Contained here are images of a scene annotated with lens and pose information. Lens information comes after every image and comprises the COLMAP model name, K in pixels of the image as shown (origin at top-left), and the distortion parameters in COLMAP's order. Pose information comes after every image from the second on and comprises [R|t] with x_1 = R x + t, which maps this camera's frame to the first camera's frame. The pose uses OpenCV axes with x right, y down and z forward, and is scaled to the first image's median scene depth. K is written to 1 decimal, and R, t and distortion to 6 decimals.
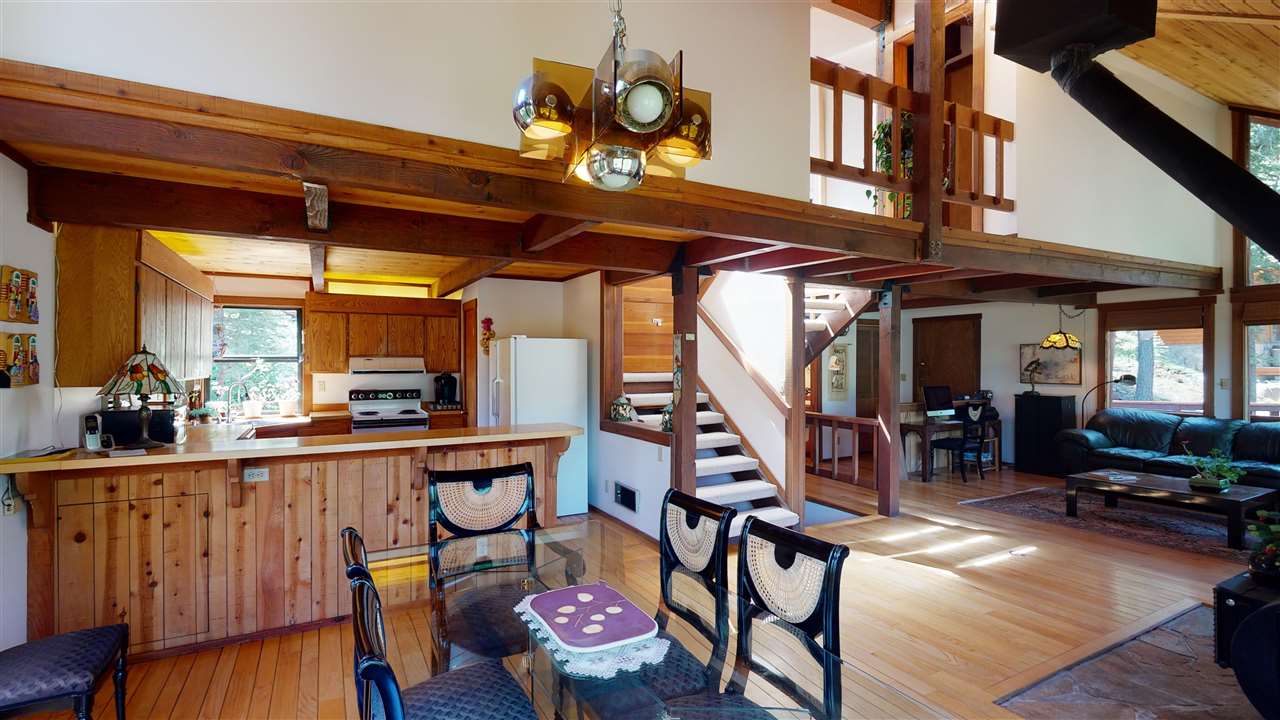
lens RADIAL K [[591.0, 0, 640.5], [0, 591.0, 364.1], [0, 0, 1]] dist [-0.000350, 0.000253]
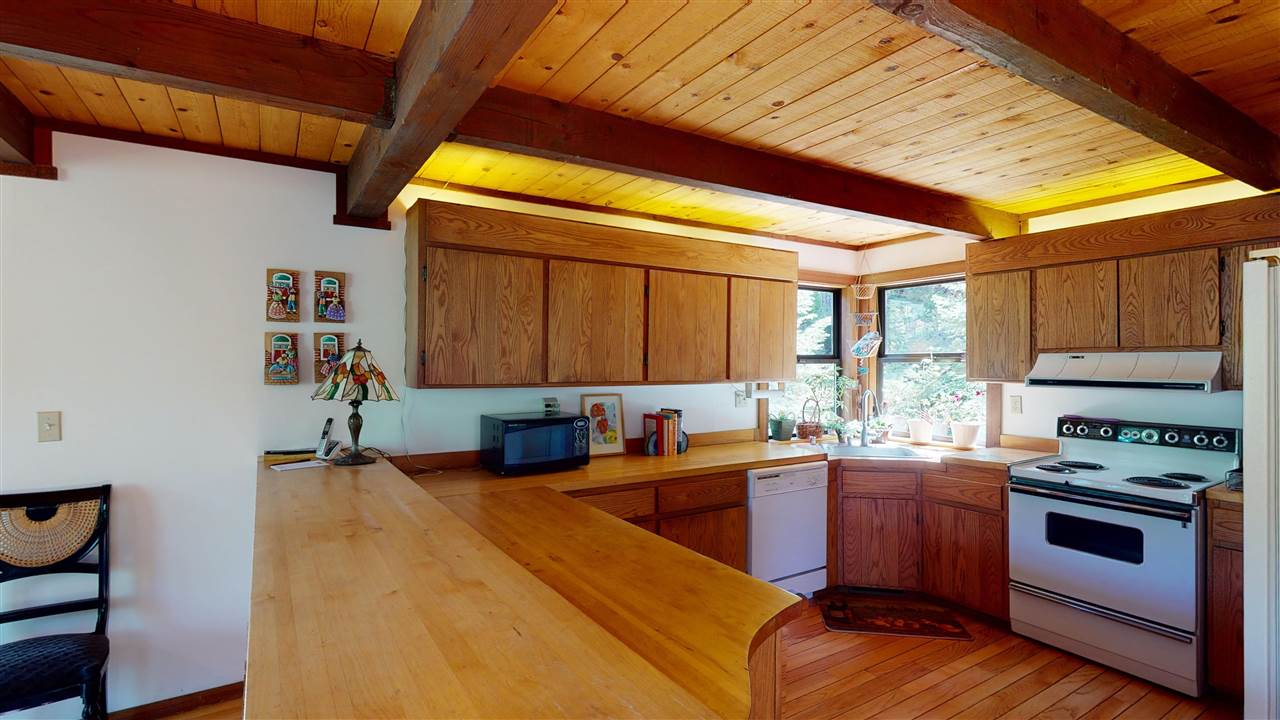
lens RADIAL K [[591.0, 0, 640.5], [0, 591.0, 364.1], [0, 0, 1]] dist [-0.000350, 0.000253]
pose [[0.064780, 0.000412, -0.997899, 0.003637], [-0.004723, 0.999989, 0.000106, -0.000035], [0.997888, 0.004706, 0.064782, 0.598441]]
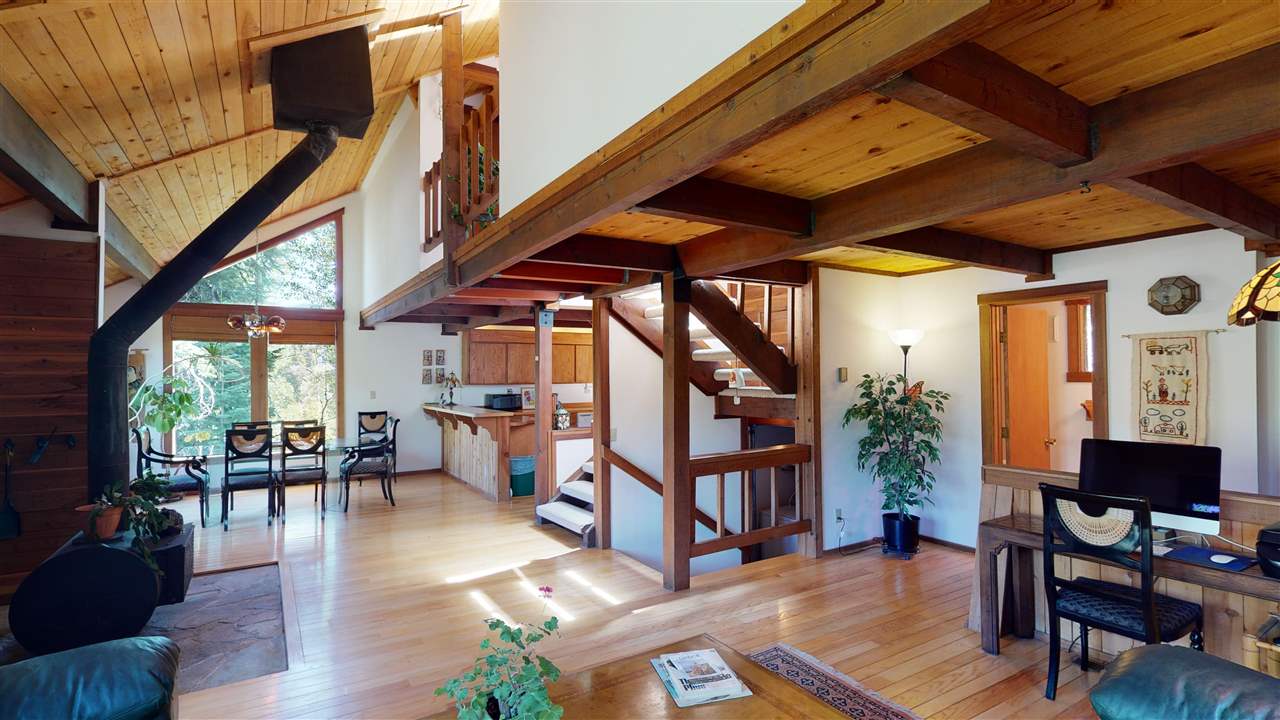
lens RADIAL K [[591.0, 0, 640.5], [0, 591.0, 364.1], [0, 0, 1]] dist [-0.000350, 0.000253]
pose [[0.063966, -0.017458, -0.997799, 0.999472], [0.003047, 0.999846, -0.017299, -0.006043], [0.997947, -0.001933, 0.064009, 0.788594]]
